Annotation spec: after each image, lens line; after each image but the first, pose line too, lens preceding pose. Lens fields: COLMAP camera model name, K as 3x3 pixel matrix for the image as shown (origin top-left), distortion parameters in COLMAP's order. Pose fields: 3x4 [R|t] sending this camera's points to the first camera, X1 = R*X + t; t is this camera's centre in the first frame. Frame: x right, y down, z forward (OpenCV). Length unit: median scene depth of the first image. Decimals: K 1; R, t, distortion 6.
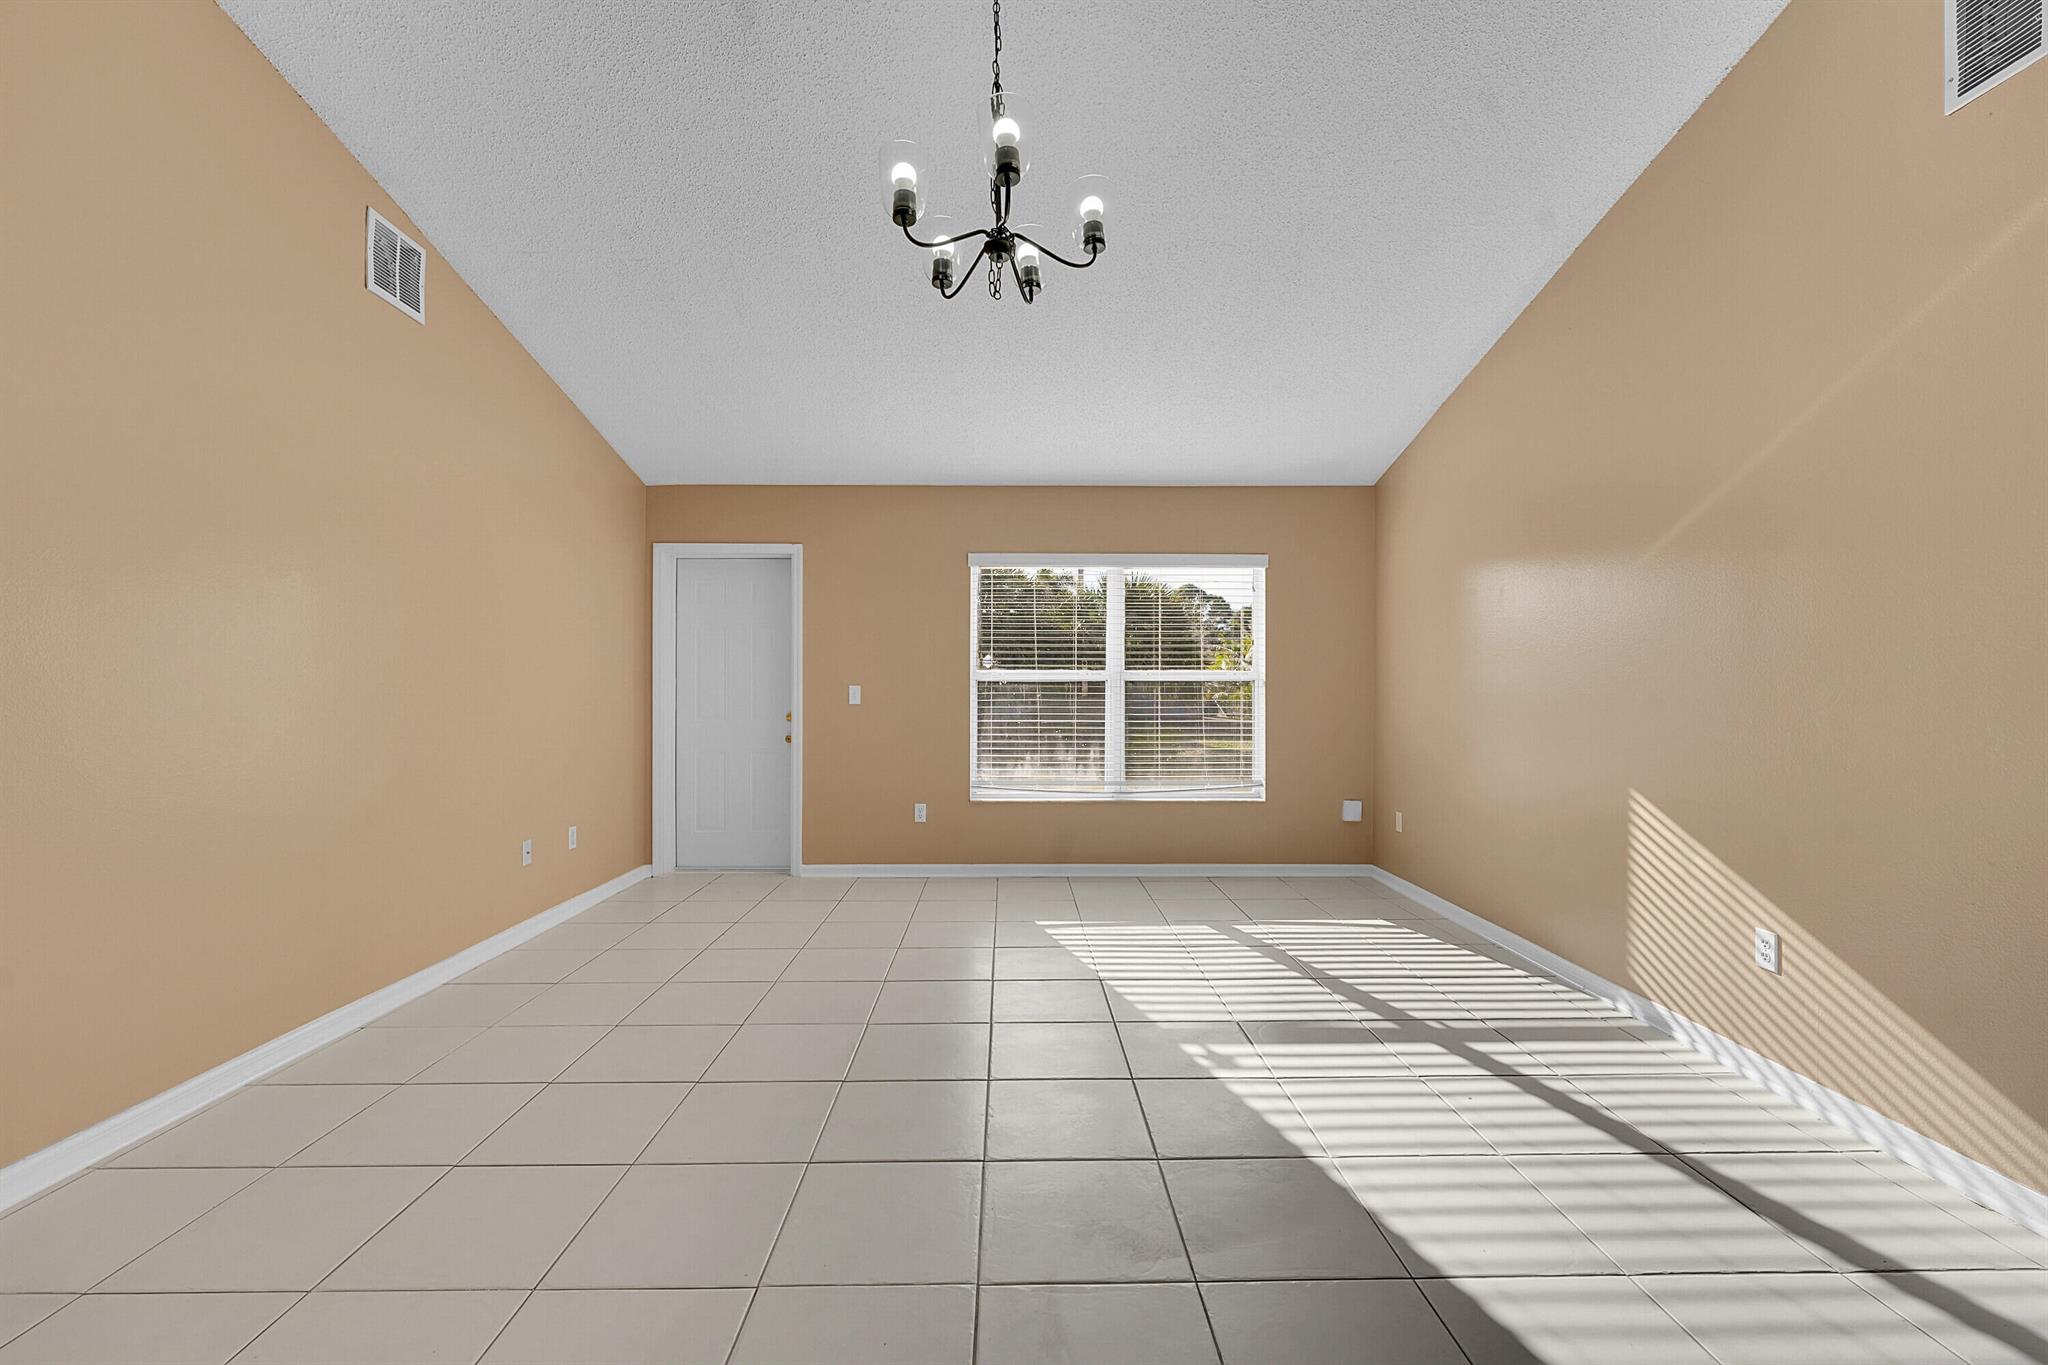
lens RADIAL K [[841.6, 0, 1024.0], [0, 841.6, 682.5], [0, 0, 1]] dist [-0.005225, -0.000478]
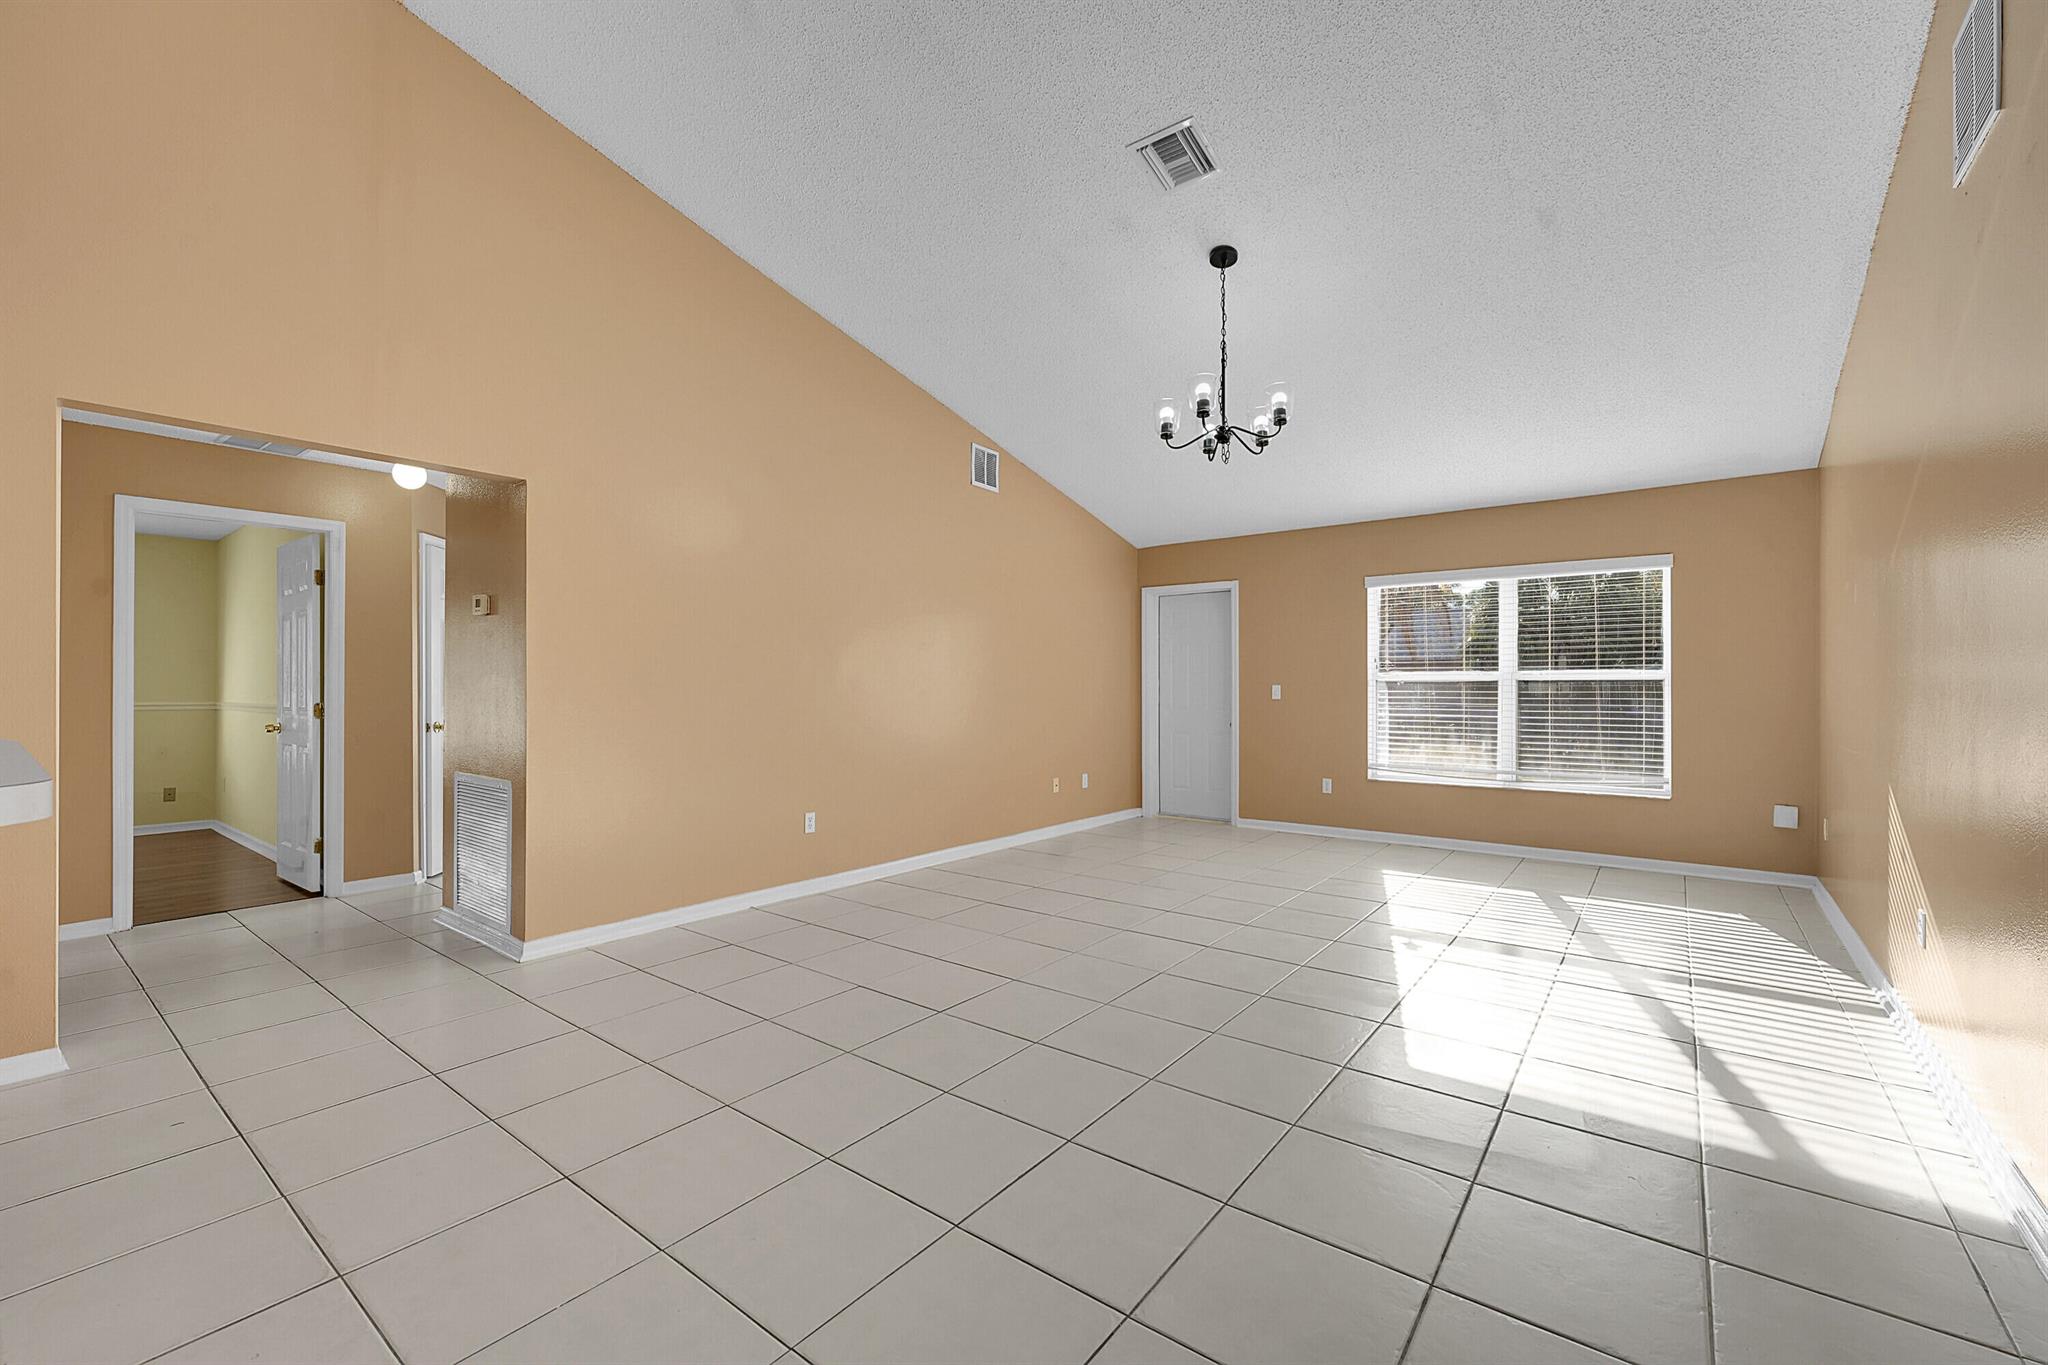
lens RADIAL K [[841.6, 0, 1024.0], [0, 841.6, 682.5], [0, 0, 1]] dist [-0.005225, -0.000478]
pose [[0.781284, -0.004727, -0.624158, 0.306342], [0.004864, 0.999987, -0.001485, -0.000665], [0.624157, -0.001876, 0.781297, -0.264991]]
